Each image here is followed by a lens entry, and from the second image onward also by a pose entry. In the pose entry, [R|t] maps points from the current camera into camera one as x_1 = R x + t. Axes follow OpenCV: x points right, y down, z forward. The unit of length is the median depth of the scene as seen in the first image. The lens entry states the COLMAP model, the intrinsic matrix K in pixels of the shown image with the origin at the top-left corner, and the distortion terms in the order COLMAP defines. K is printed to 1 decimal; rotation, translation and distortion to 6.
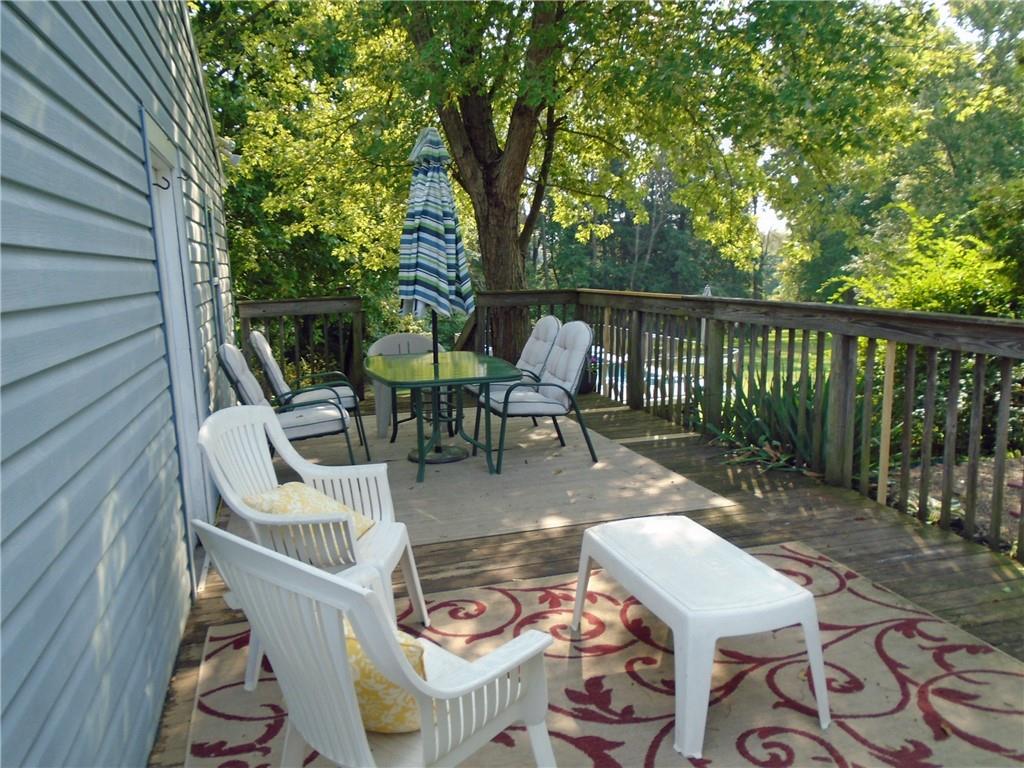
lens RADIAL K [[805.7, 0, 512.0], [0, 805.7, 384.0], [0, 0, 1]] dist [-0.003274, -0.003301]
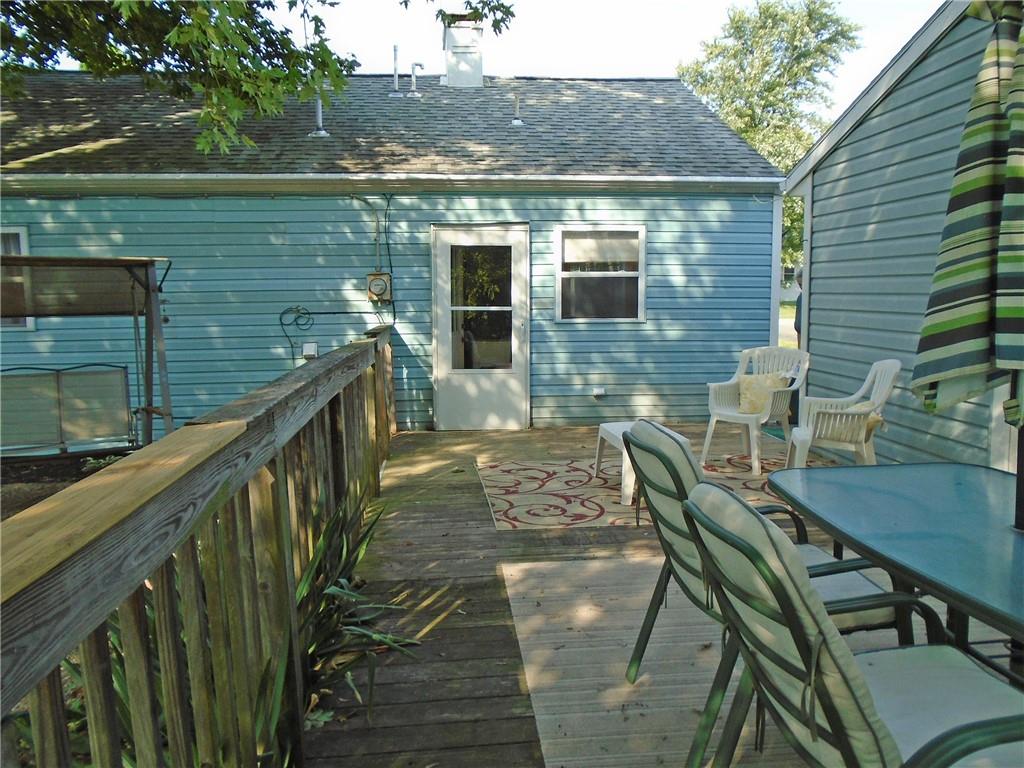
lens RADIAL K [[805.7, 0, 512.0], [0, 805.7, 384.0], [0, 0, 1]] dist [-0.003274, -0.003301]
pose [[-0.983369, 0.028406, 0.179383, 0.159043], [0.075371, 0.962453, 0.260773, -0.401431], [-0.165240, 0.269956, -0.948588, 2.648953]]
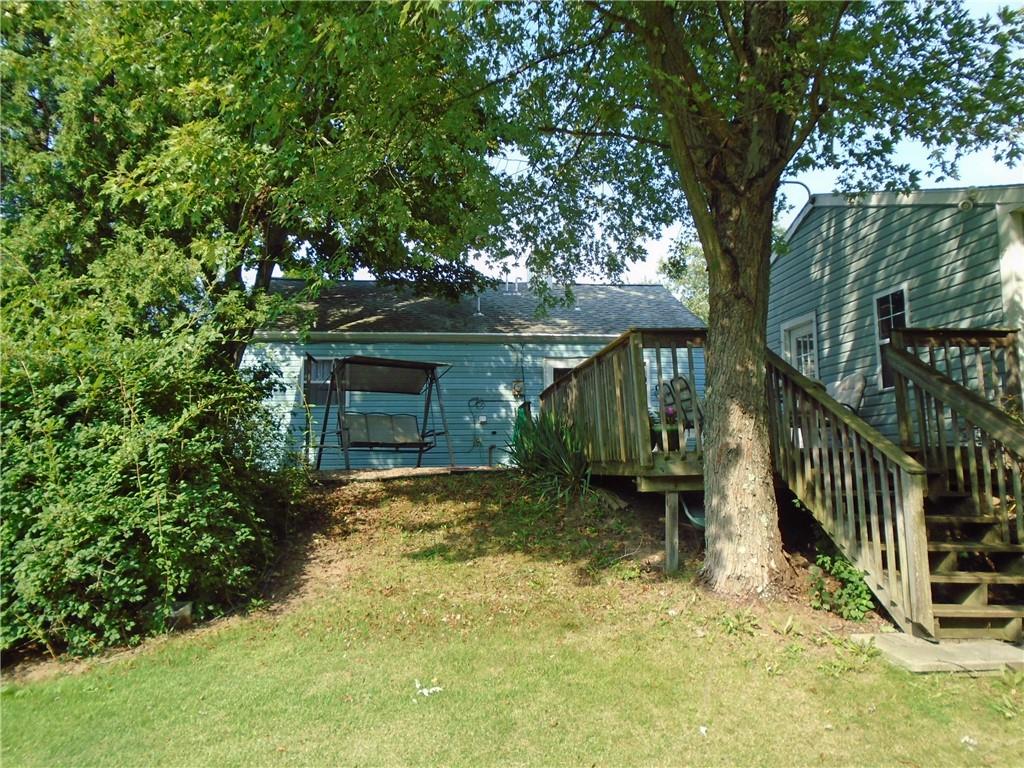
lens RADIAL K [[805.7, 0, 512.0], [0, 805.7, 384.0], [0, 0, 1]] dist [-0.003274, -0.003301]
pose [[-0.985933, 0.064156, 0.154338, 0.248778], [0.072266, 0.996253, 0.047517, -0.345587], [-0.150711, 0.058002, -0.986875, 4.705467]]
